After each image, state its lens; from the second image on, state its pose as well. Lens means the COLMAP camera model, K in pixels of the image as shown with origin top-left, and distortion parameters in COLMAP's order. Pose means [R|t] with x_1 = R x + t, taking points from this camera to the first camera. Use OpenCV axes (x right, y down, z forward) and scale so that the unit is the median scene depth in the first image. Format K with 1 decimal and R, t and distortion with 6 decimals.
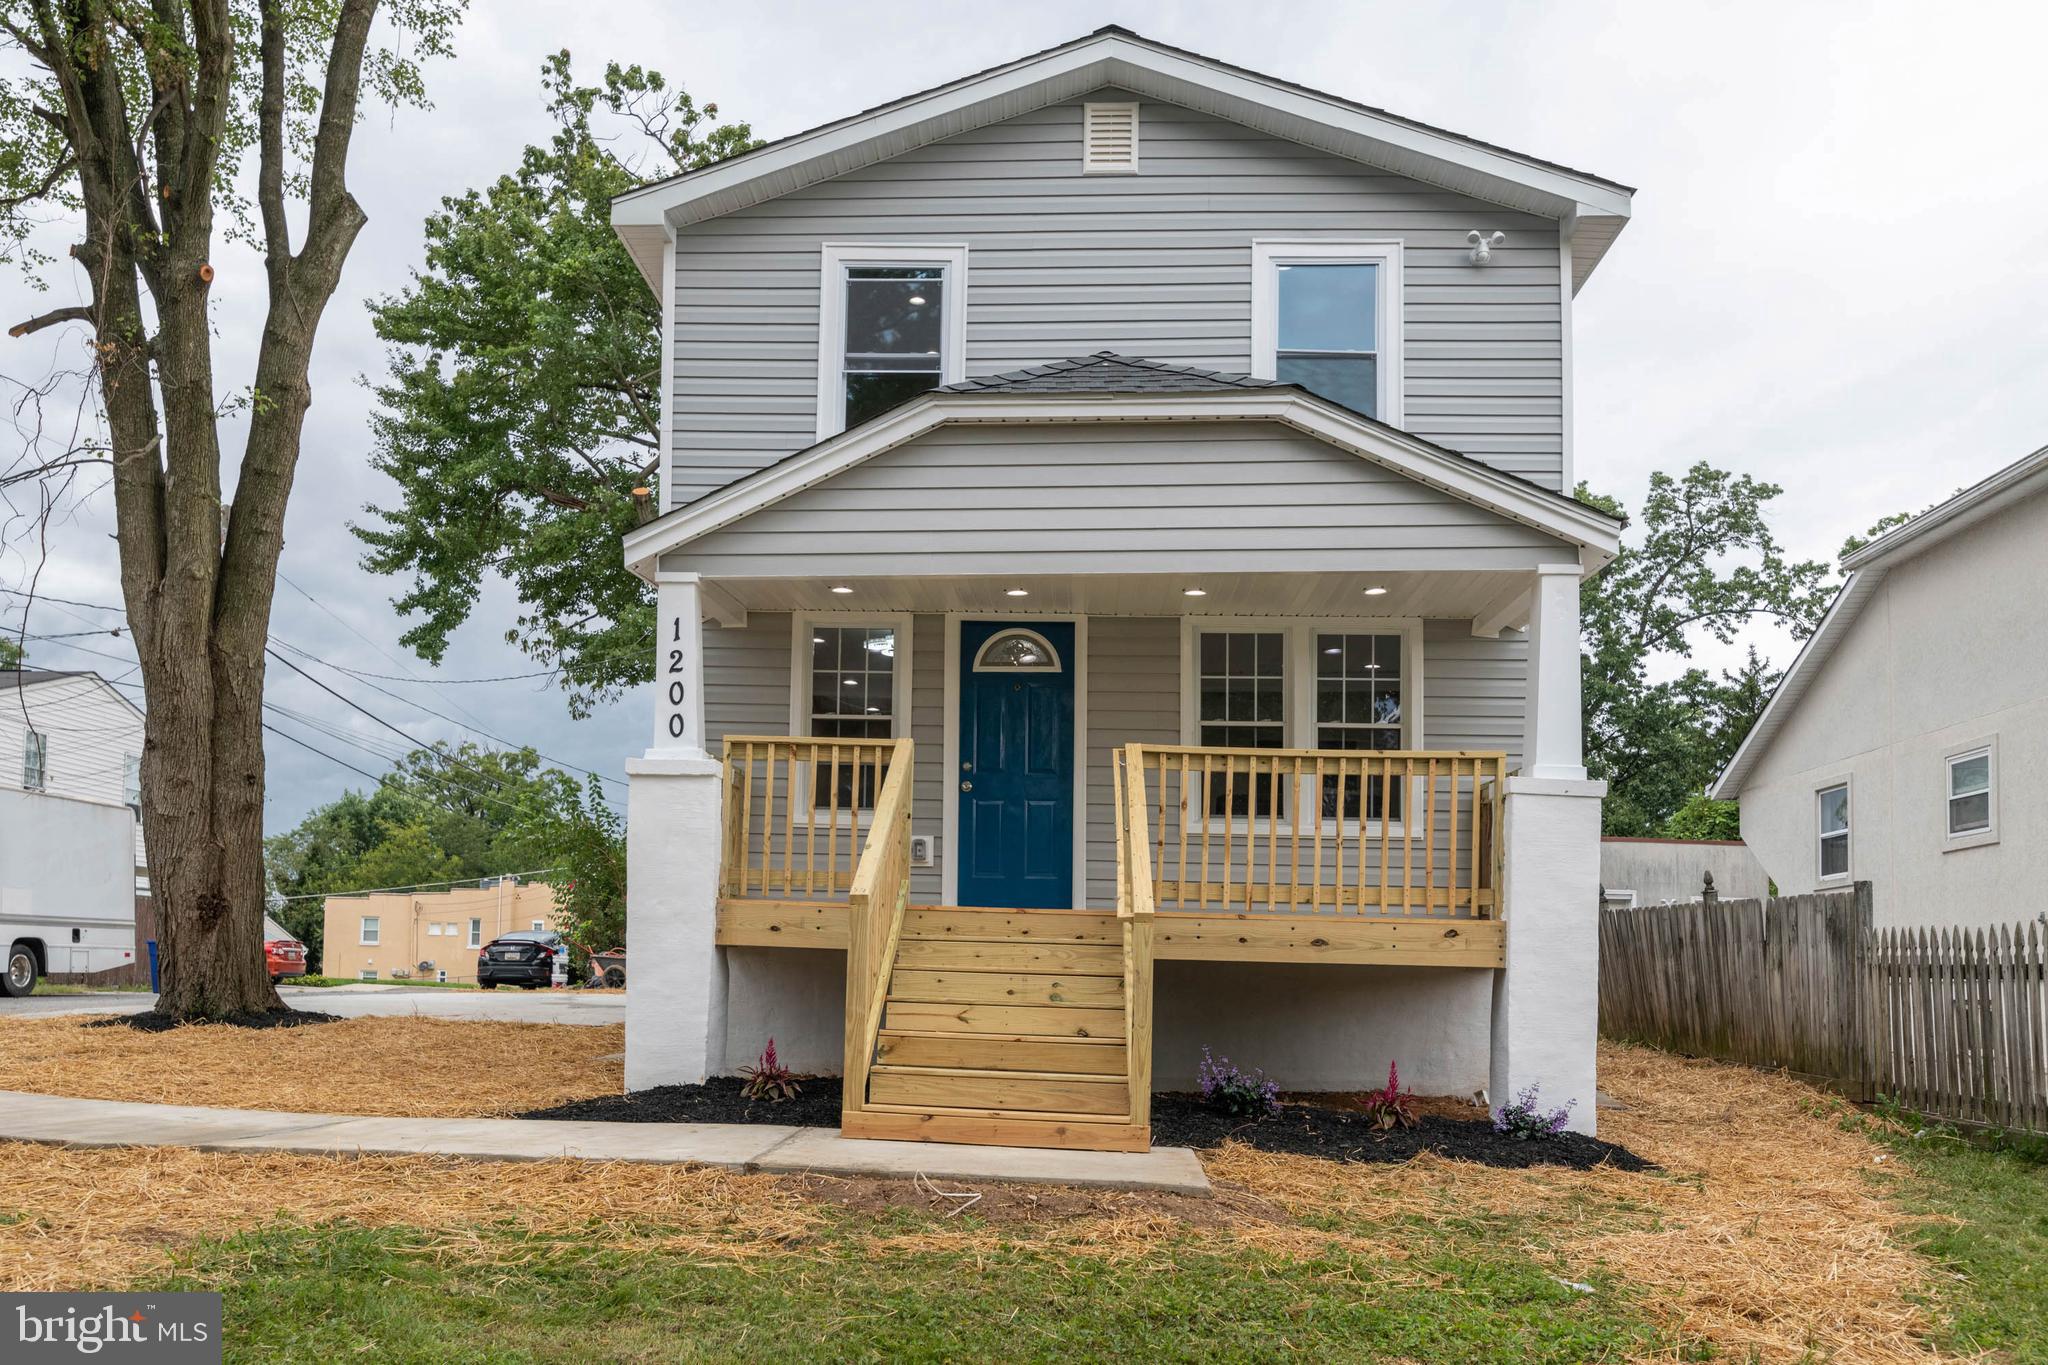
lens RADIAL K [[1714.1, 0, 951.7], [0, 1714.1, 893.9], [0, 0, 1]] dist [0.003972, -0.003798]
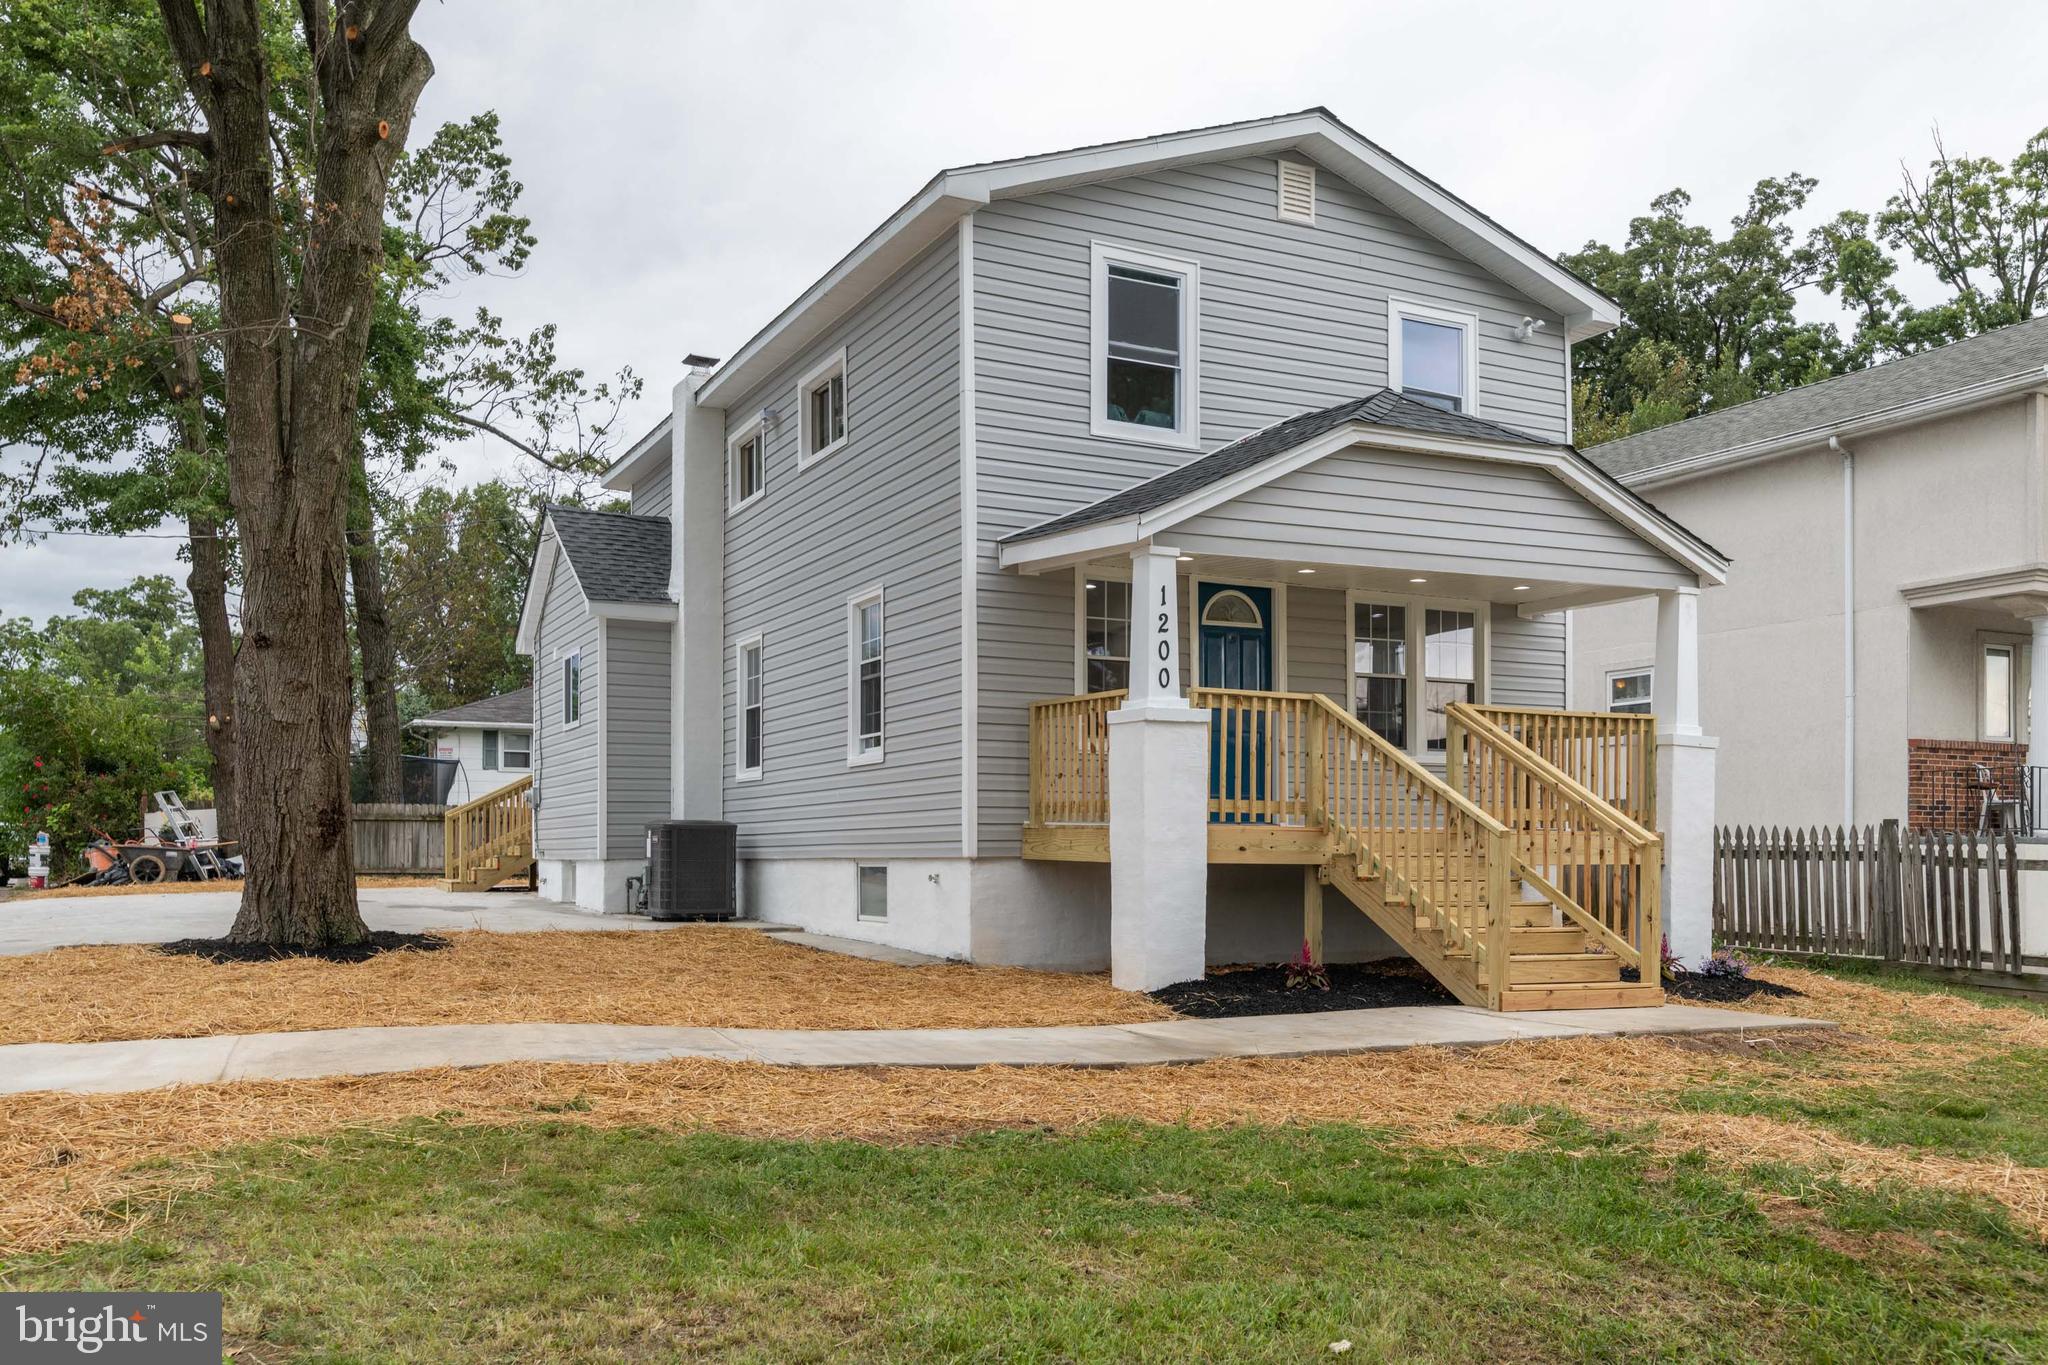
lens RADIAL K [[1675.7, 0, 1059.2], [0, 1675.7, 838.2], [0, 0, 1]] dist [0.002106, -0.001448]
pose [[0.854175, -0.020295, 0.519590, -0.686987], [-0.006187, 0.998771, 0.049182, -0.037196], [-0.519949, -0.045224, 0.852999, 0.042963]]
